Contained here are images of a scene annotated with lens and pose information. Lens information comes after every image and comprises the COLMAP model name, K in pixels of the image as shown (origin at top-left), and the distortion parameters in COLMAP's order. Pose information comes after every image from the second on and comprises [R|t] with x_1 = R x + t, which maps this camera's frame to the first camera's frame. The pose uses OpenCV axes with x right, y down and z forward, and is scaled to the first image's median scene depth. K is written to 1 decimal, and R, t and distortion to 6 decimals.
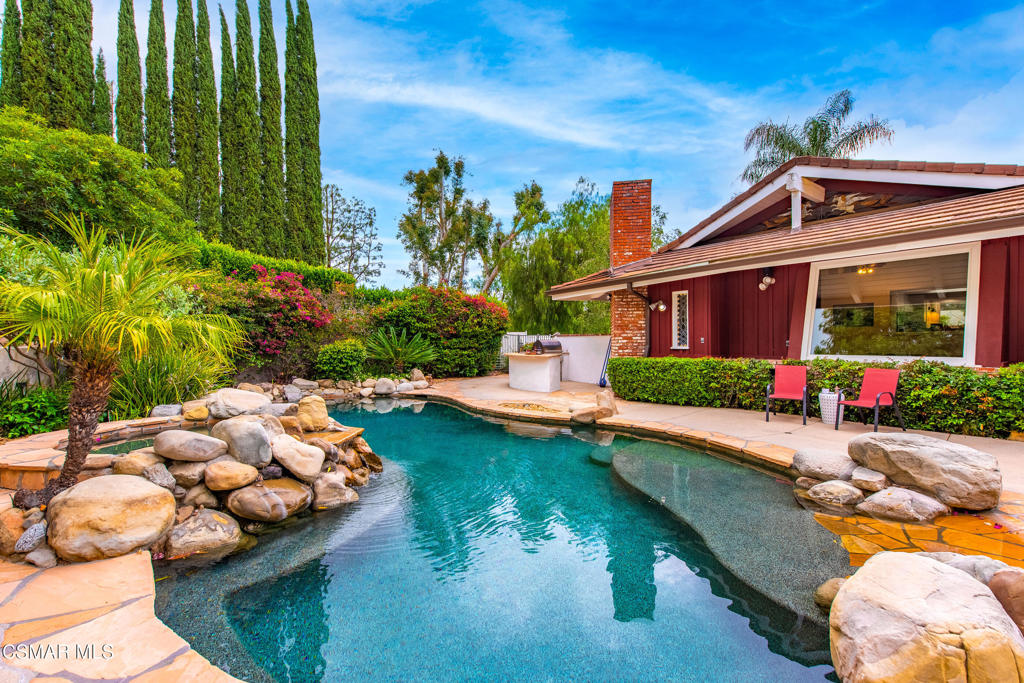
lens RADIAL K [[455.5, 0, 512.0], [0, 455.5, 341.5], [0, 0, 1]] dist [0.002459, 0.000205]
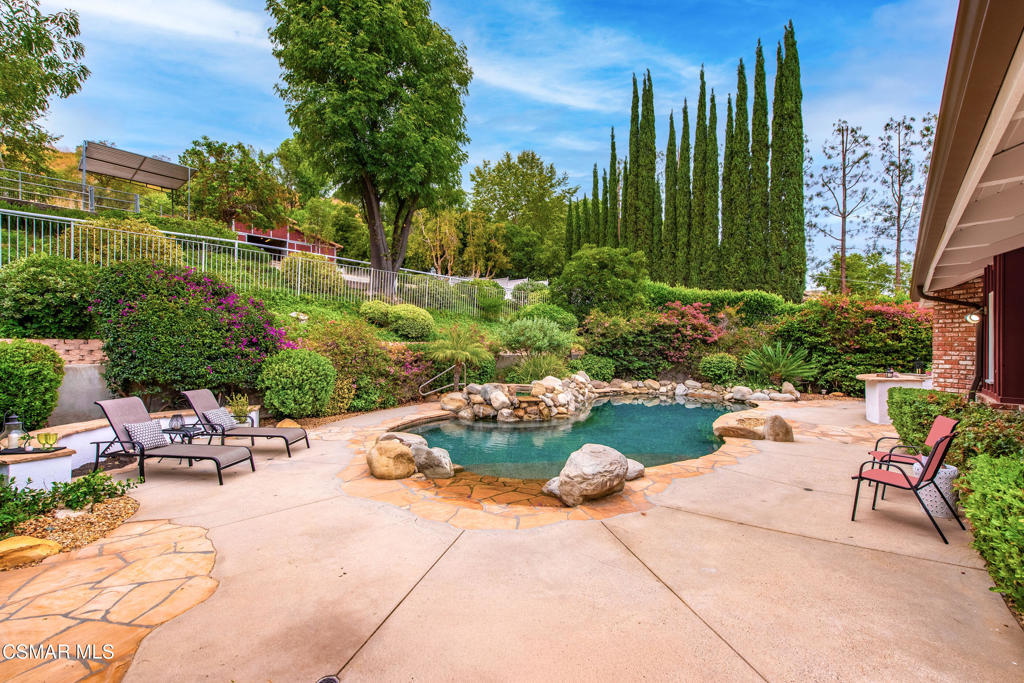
lens RADIAL K [[449.3, 0, 512.0], [0, 449.3, 341.5], [0, 0, 1]] dist [0.001518, 0.000098]
pose [[0.176641, 0.001344, -0.984275, 0.651874], [-0.004087, 0.999991, 0.000633, -0.029469], [0.984267, 0.003911, 0.176644, 0.181064]]
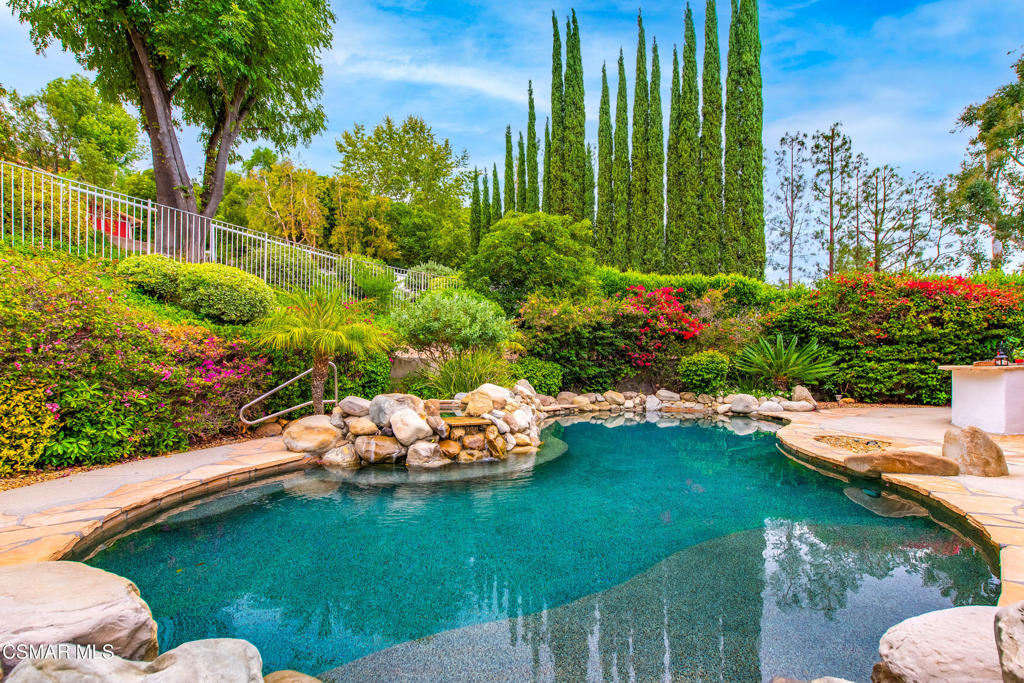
lens RADIAL K [[466.9, 0, 523.7], [0, 466.9, 386.9], [0, 0, 1]] dist [0.003045, 0.000064]
pose [[0.437125, 0.033125, -0.898790, 0.283468], [0.007158, 0.999162, 0.040306, 0.024328], [0.899372, -0.024052, 0.436522, 0.210427]]
